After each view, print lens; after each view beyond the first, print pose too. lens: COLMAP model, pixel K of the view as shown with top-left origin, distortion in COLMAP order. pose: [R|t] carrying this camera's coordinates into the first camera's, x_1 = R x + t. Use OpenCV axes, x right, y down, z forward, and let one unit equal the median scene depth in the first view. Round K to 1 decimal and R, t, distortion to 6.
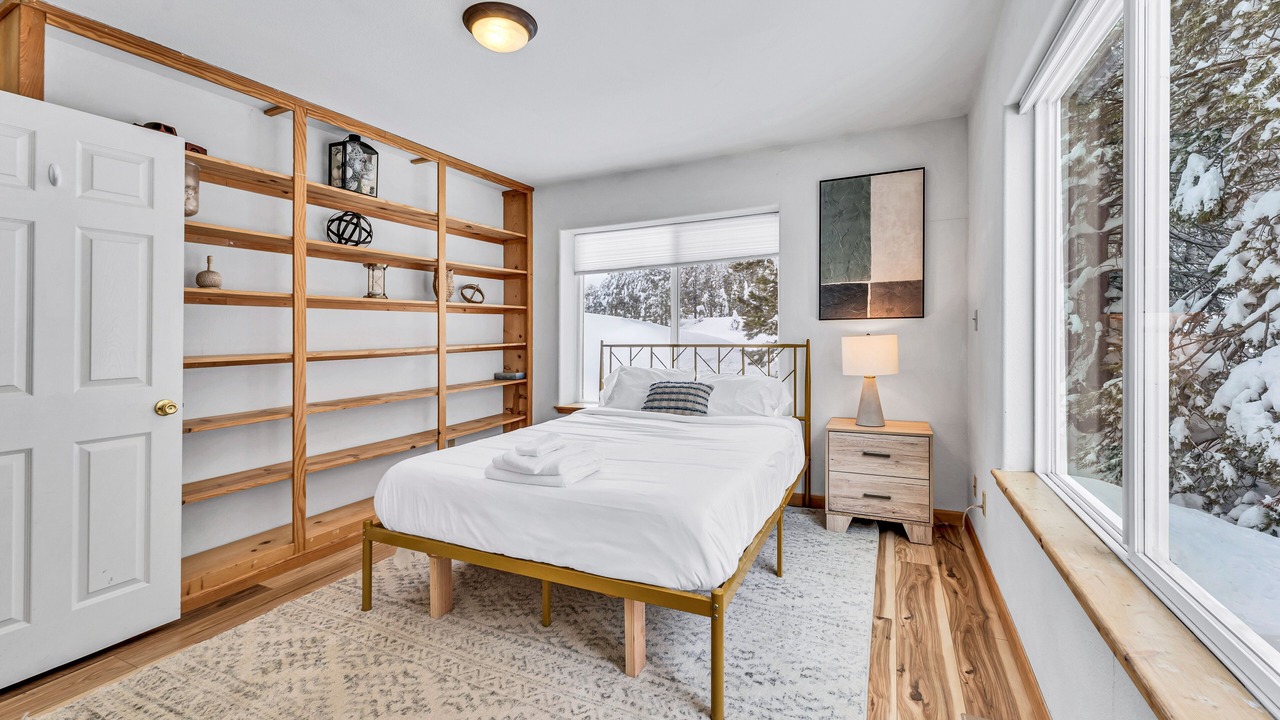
lens RADIAL K [[528.5, 0, 637.7], [0, 528.5, 335.8], [0, 0, 1]] dist [0.000614, -0.000018]
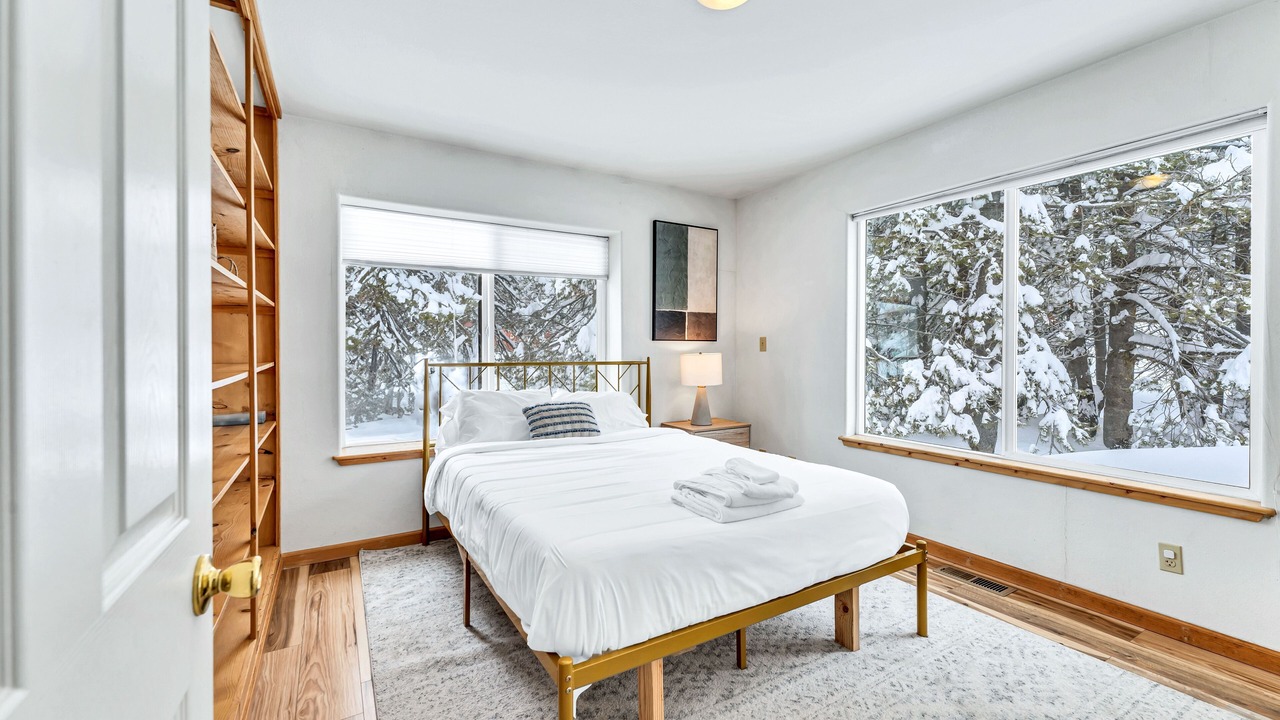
lens RADIAL K [[518.8, 0, 640.0], [0, 518.8, 360.0], [0, 0, 1]] dist [0.000175, -0.000071]
pose [[0.552426, -0.001761, 0.833560, -0.643753], [-0.006309, 0.999960, 0.006293, 0.006527], [-0.833538, -0.008735, 0.552393, 0.414710]]
